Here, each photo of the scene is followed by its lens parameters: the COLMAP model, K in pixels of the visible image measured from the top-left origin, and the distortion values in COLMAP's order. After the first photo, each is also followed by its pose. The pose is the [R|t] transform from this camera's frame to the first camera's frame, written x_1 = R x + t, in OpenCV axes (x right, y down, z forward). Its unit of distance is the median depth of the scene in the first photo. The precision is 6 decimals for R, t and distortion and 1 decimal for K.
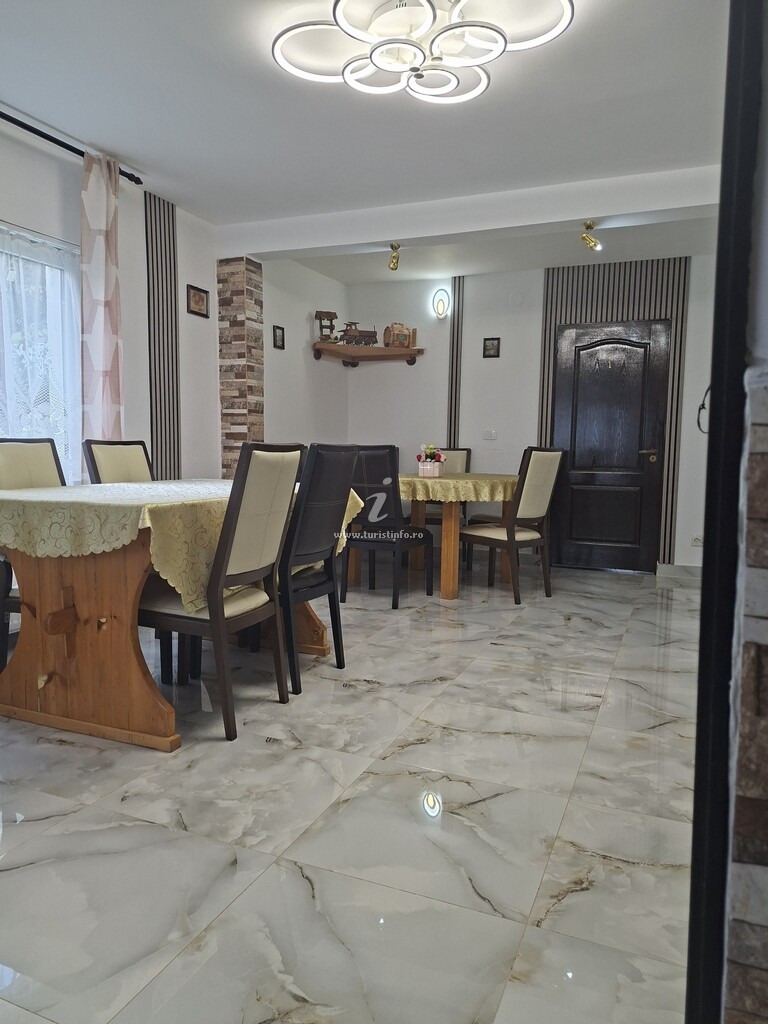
lens RADIAL K [[718.6, 0, 366.2], [0, 718.6, 514.9], [0, 0, 1]] dist [0.132874, -0.097046]
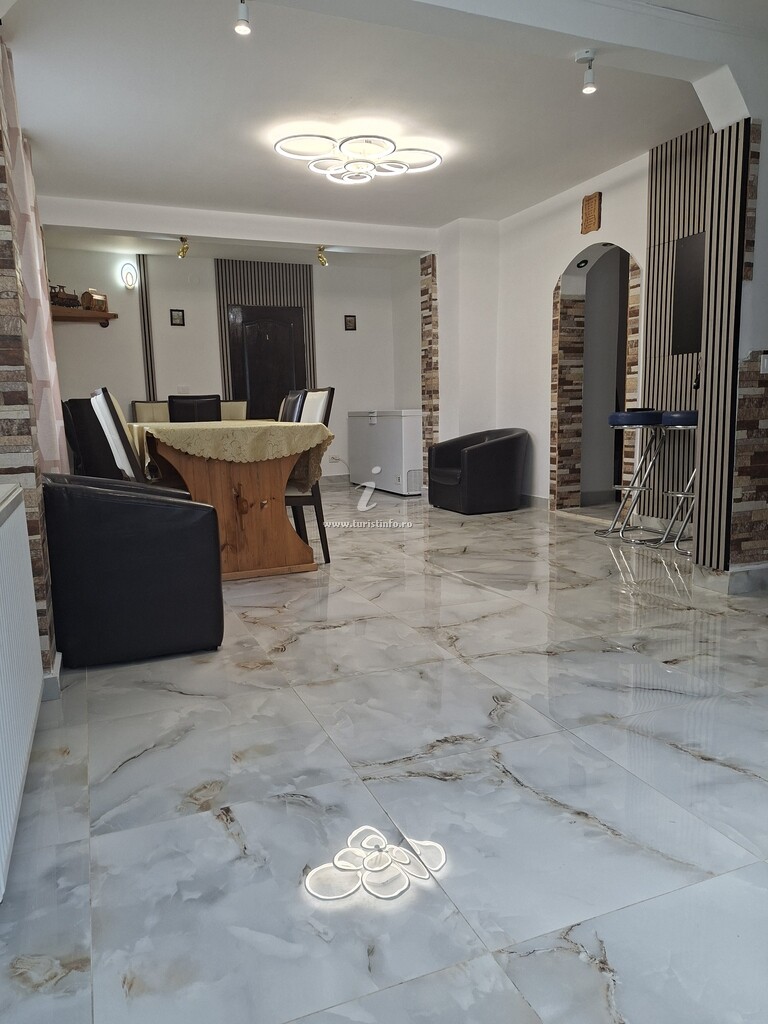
lens RADIAL K [[713.3, 0, 369.3], [0, 713.3, 525.9], [0, 0, 1]] dist [0.073862, -0.091753]
pose [[0.708970, -0.147709, 0.689597, -0.784437], [0.100552, 0.989002, 0.108463, 0.031074], [-0.698034, -0.007557, 0.716025, -0.164020]]
